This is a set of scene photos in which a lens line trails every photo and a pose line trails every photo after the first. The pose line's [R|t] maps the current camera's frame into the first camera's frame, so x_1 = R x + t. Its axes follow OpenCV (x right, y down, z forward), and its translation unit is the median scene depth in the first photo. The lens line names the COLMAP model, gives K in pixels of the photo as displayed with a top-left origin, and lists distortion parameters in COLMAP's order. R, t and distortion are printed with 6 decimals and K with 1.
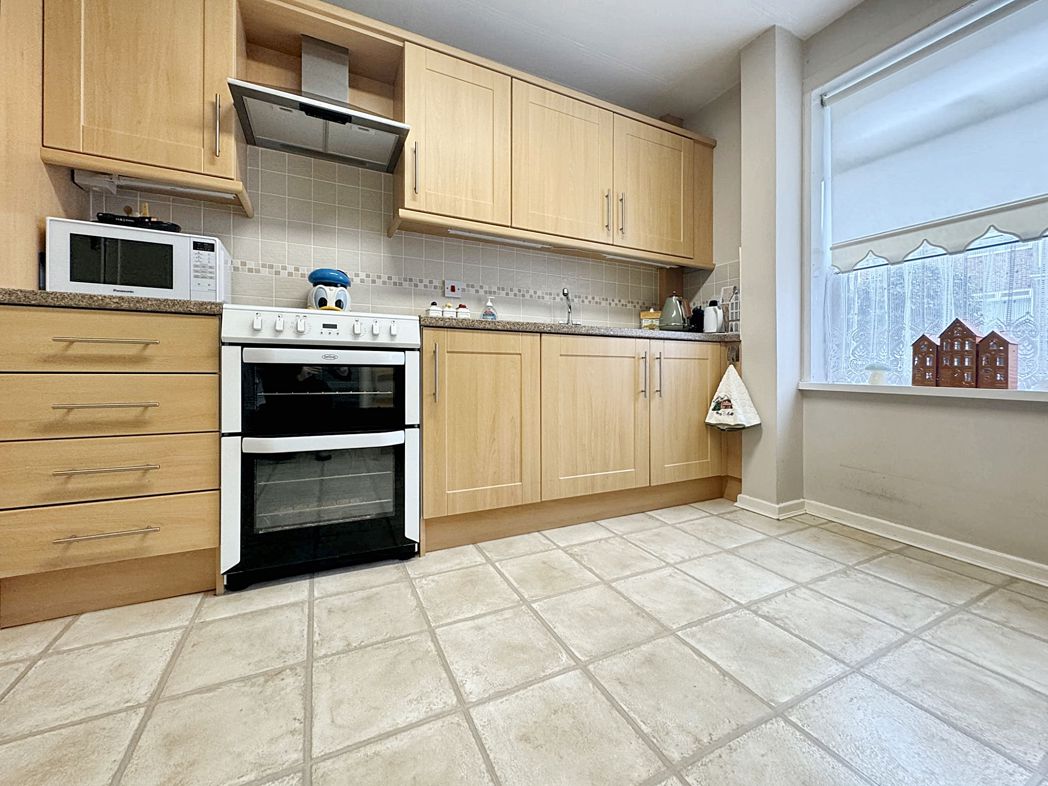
lens RADIAL K [[424.2, 0, 526.2], [0, 424.2, 366.0], [0, 0, 1]] dist [-0.001610, -0.000199]
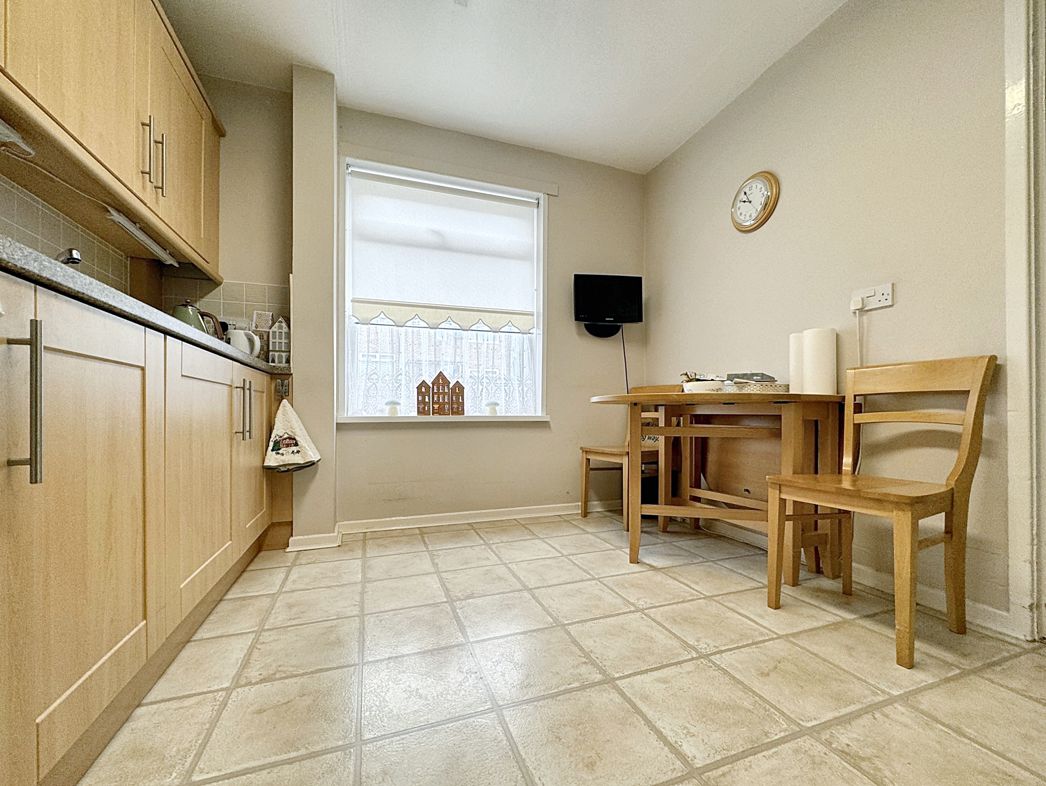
lens RADIAL K [[425.7, 0, 521.7], [0, 425.7, 408.8], [0, 0, 1]] dist [-0.000757, 0.000048]
pose [[0.111522, -0.005031, 0.993749, -0.493896], [0.002194, 0.999986, 0.004816, 0.018766], [-0.993760, 0.001643, 0.111531, 0.514081]]
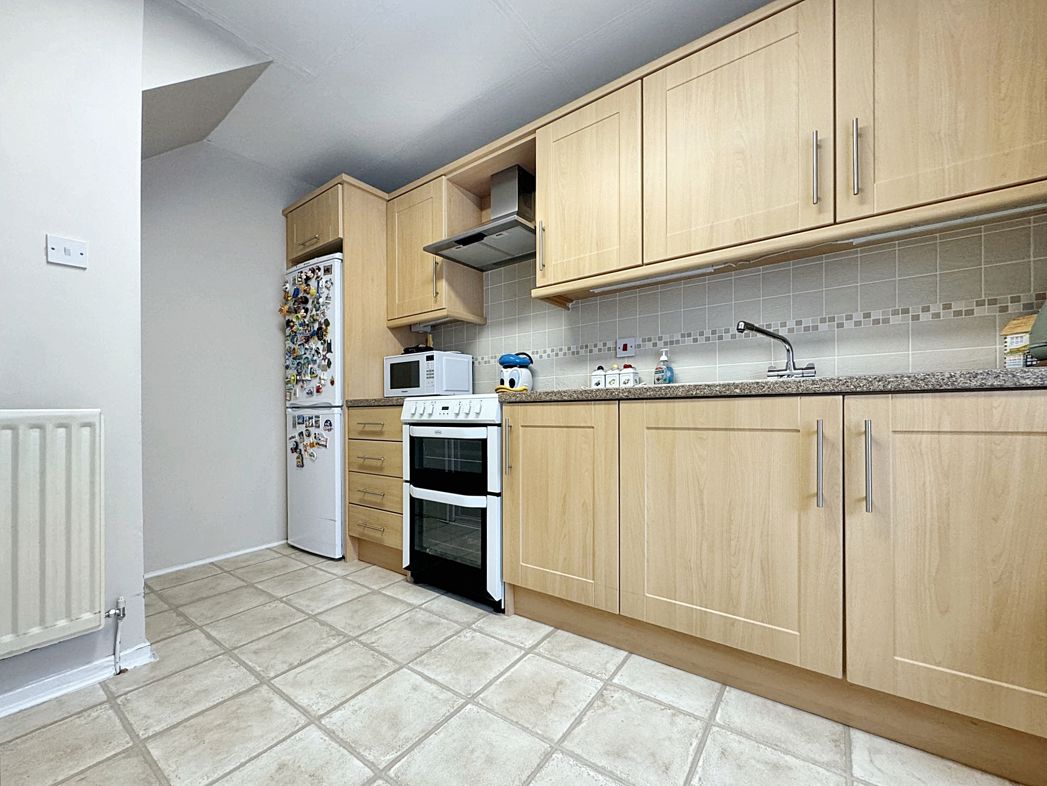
lens RADIAL K [[419.5, 0, 530.0], [0, 419.5, 410.9], [0, 0, 1]] dist [-0.000777, 0.000078]
pose [[0.471694, -0.015127, -0.881632, 0.699319], [0.023870, 0.999705, -0.004383, -0.063603], [0.881439, -0.018977, 0.471917, 0.531455]]
